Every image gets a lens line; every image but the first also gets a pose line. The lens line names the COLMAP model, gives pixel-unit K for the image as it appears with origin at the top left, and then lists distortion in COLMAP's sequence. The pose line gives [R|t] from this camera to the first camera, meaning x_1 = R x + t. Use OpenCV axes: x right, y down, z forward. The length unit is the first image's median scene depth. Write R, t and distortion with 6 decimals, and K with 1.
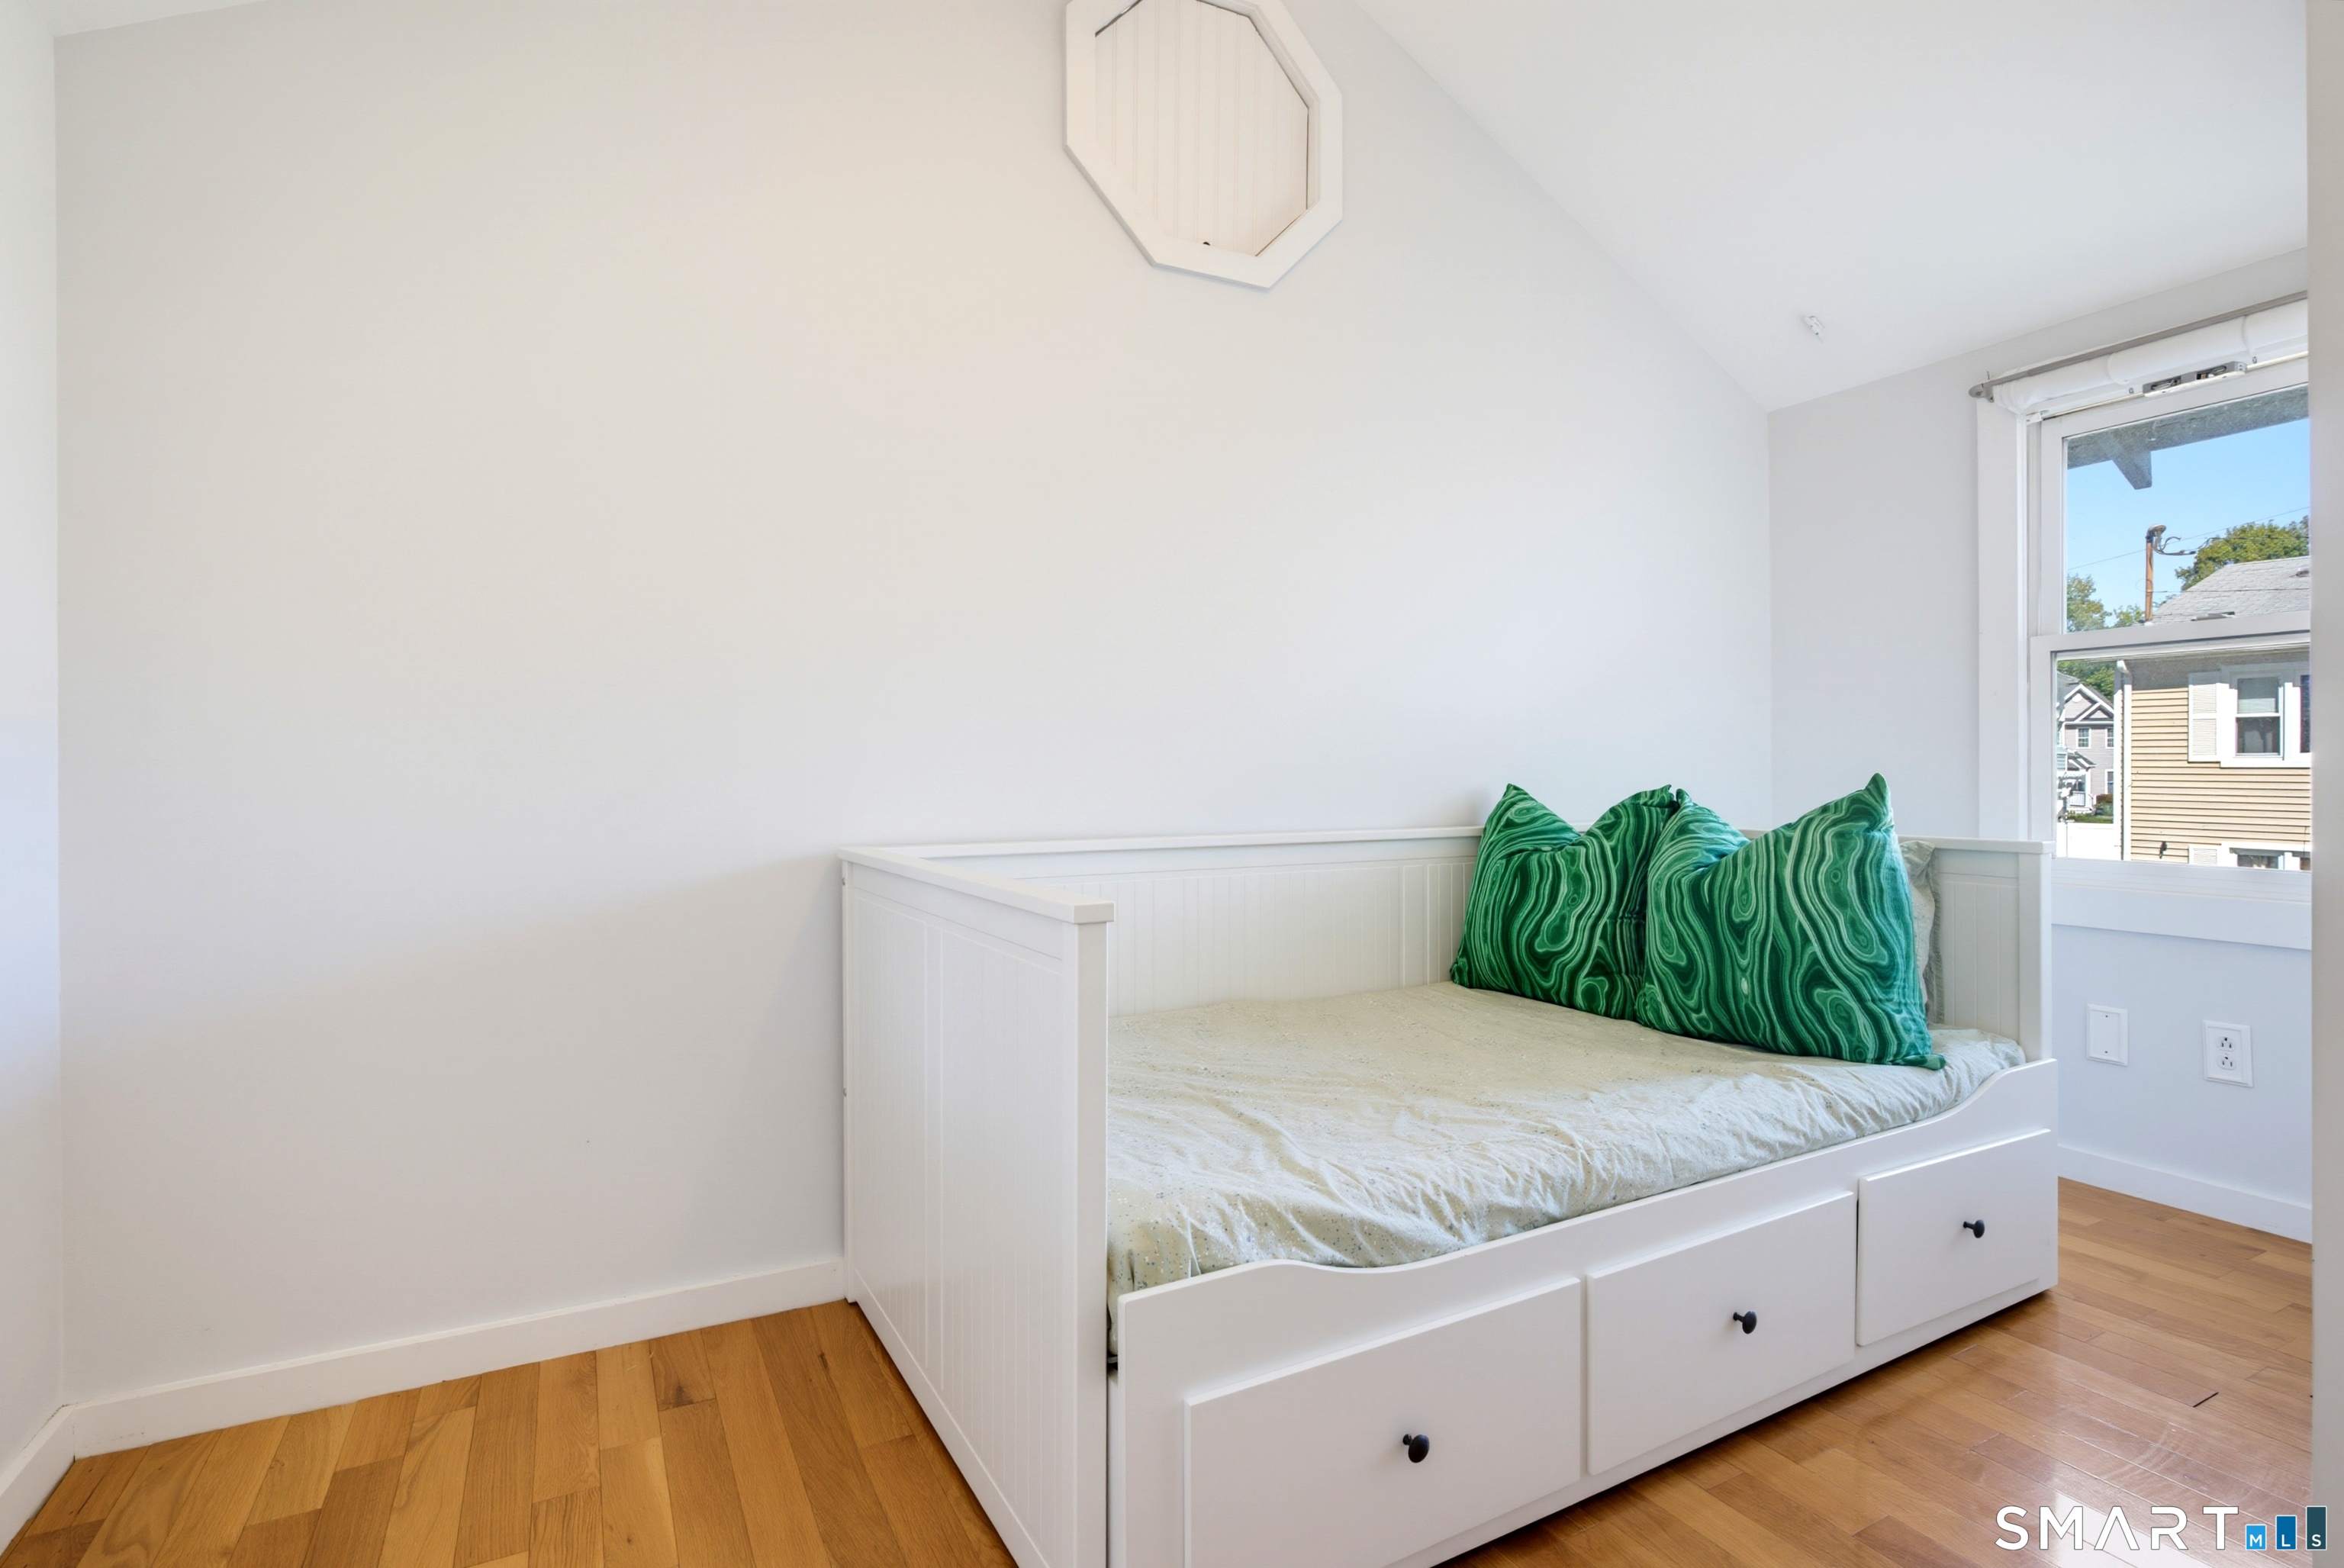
lens RADIAL K [[1127.8, 0, 1171.7], [0, 1127.8, 778.3], [0, 0, 1]] dist [-0.004529, -0.000515]
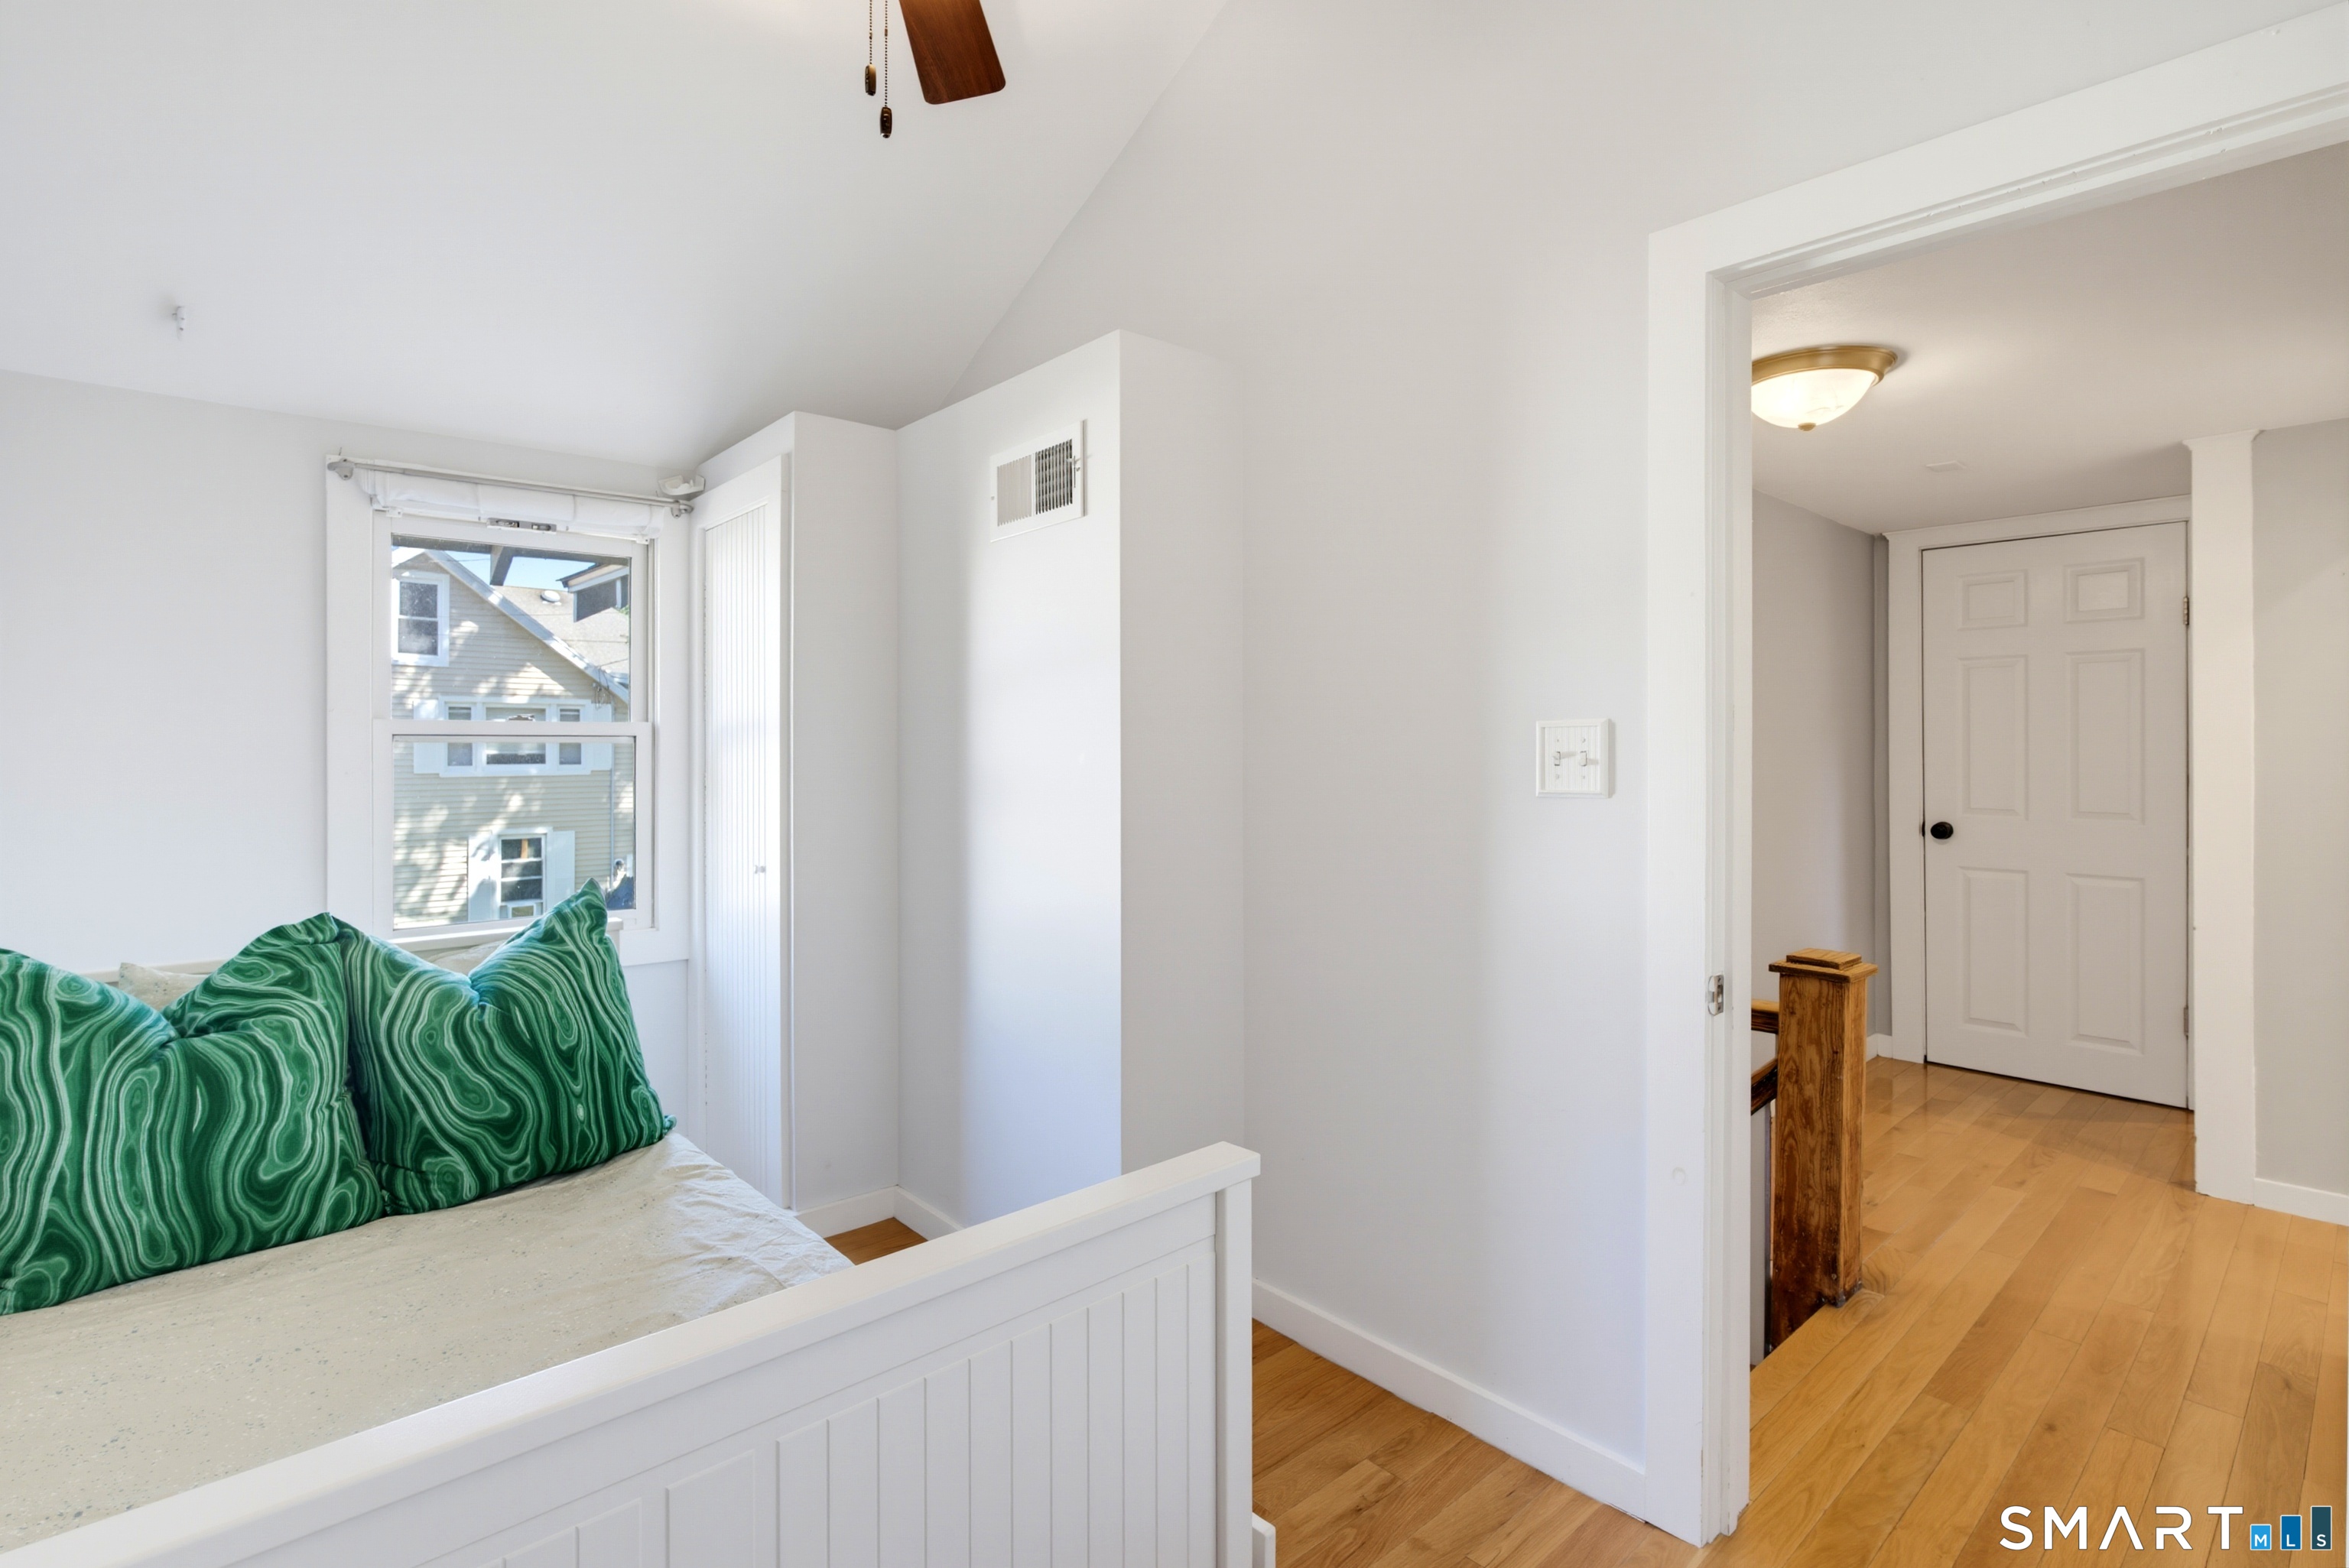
lens RADIAL K [[1130.1, 0, 1172.4], [0, 1130.1, 764.6], [0, 0, 1]] dist [-0.004529, -0.000515]
pose [[-0.238081, -0.005508, 0.971230, -0.493228], [0.008502, 0.999934, 0.007754, -0.105196], [-0.971208, 0.010103, -0.238019, 0.648410]]
